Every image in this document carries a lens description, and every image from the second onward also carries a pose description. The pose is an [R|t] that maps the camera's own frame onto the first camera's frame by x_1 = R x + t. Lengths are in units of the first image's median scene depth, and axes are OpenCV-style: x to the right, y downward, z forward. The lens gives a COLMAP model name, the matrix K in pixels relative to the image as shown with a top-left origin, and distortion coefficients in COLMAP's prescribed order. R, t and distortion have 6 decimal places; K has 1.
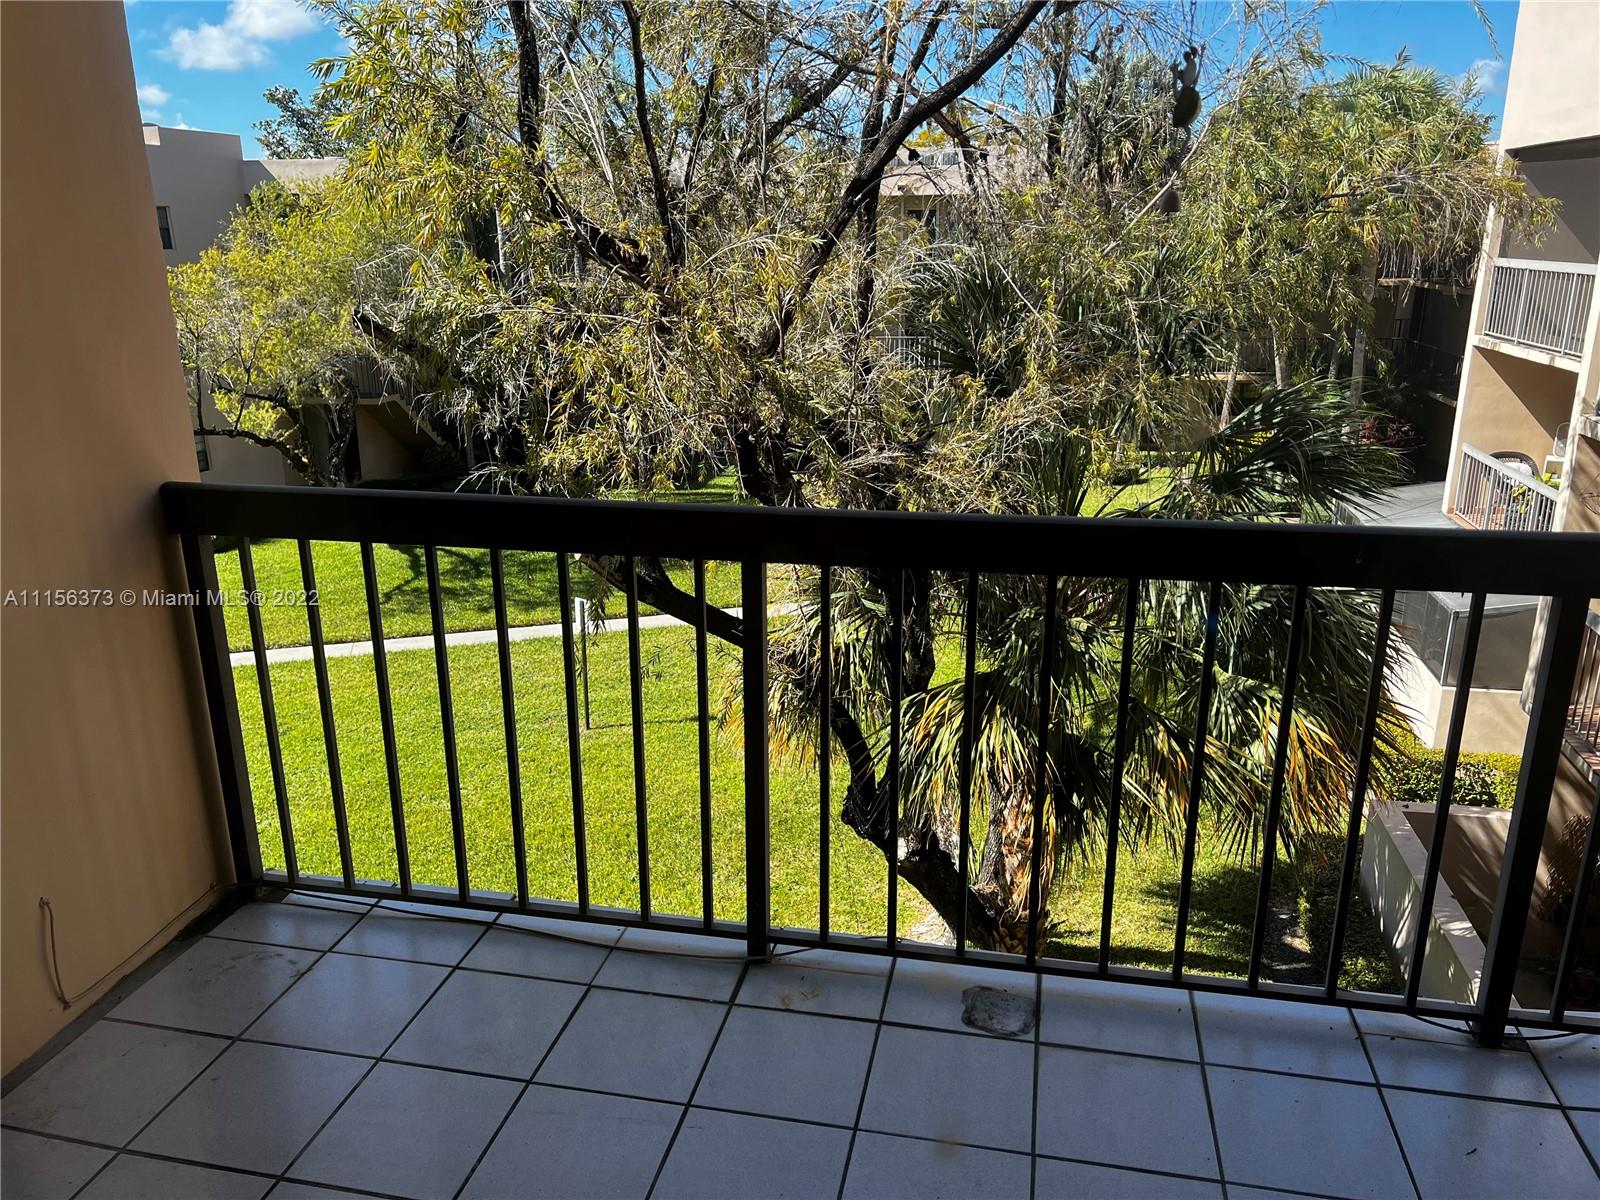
lens RADIAL K [[1188.3, 0, 798.9], [0, 1188.3, 562.6], [0, 0, 1]] dist [0.005763, 0.002802]
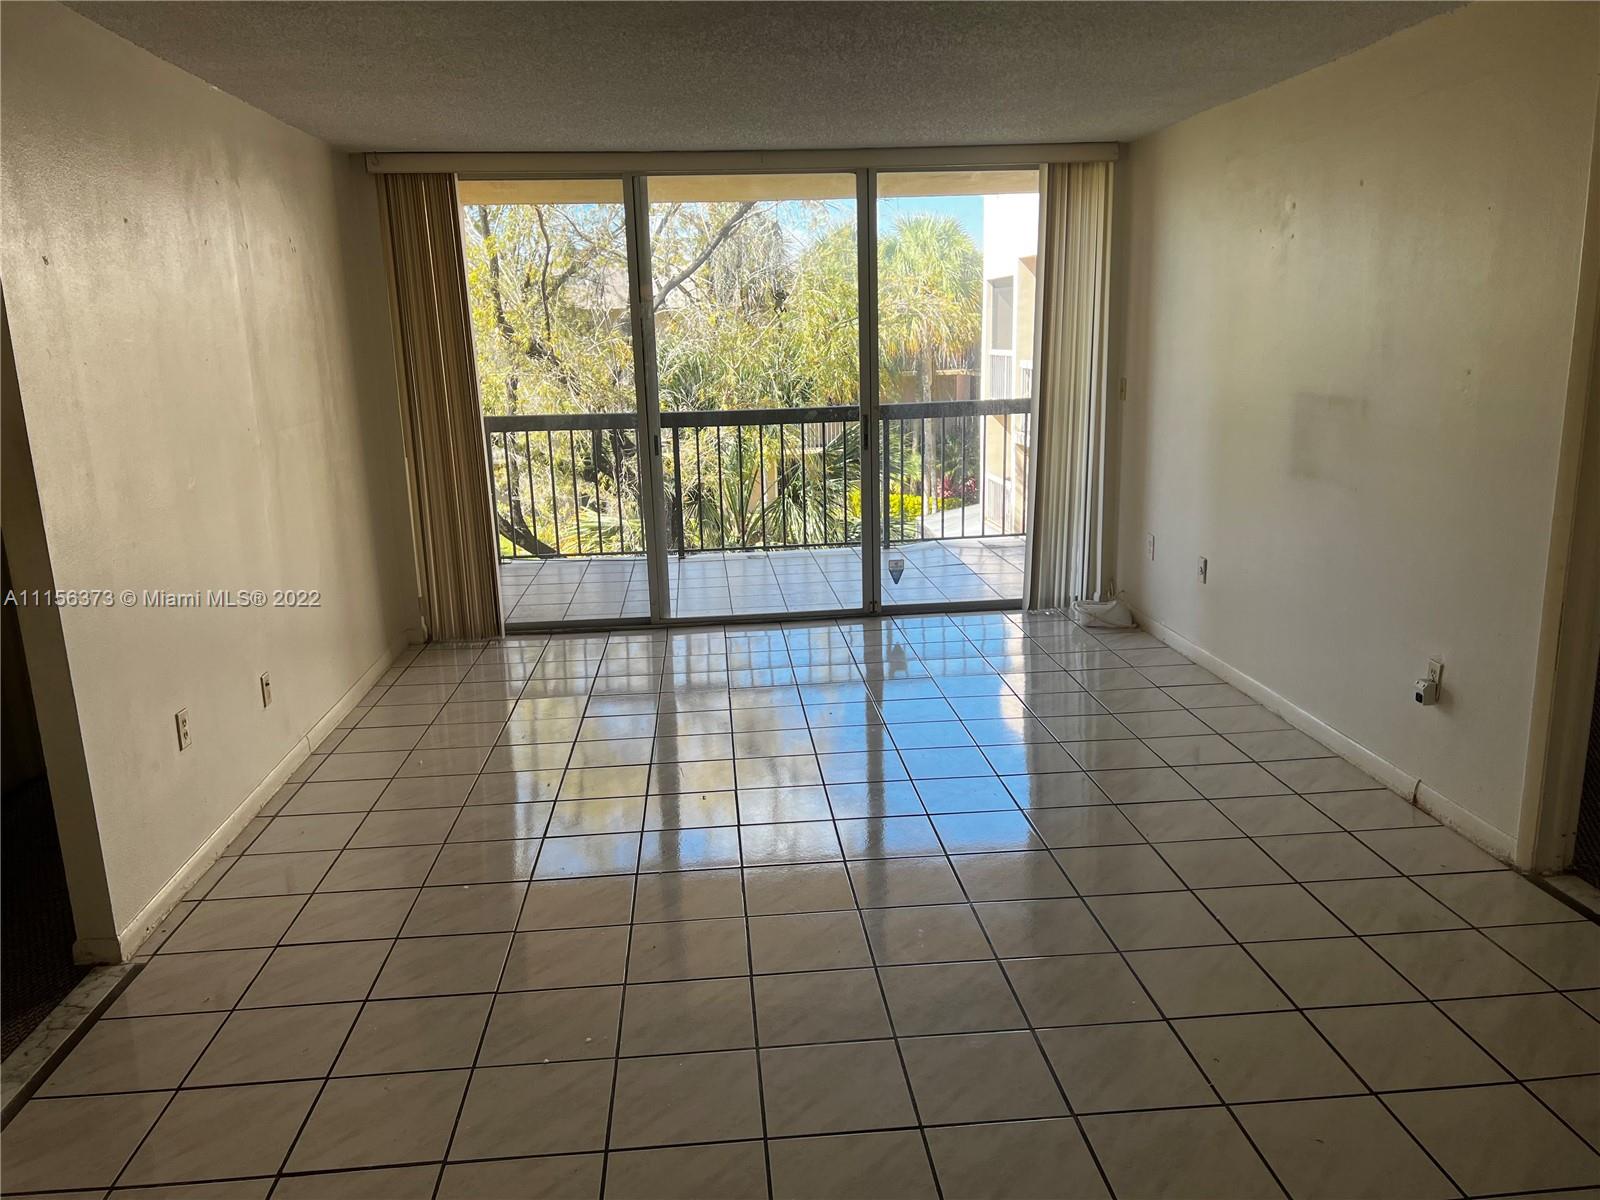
lens RADIAL K [[1196.0, 0, 800.0], [0, 1196.0, 600.0], [0, 0, 1]] dist [-0.000518, -0.000072]
pose [[0.956934, -0.087119, 0.276925, -0.216594], [0.104684, 0.993285, -0.049260, 0.219838], [-0.270774, 0.076128, 0.959628, -0.745668]]
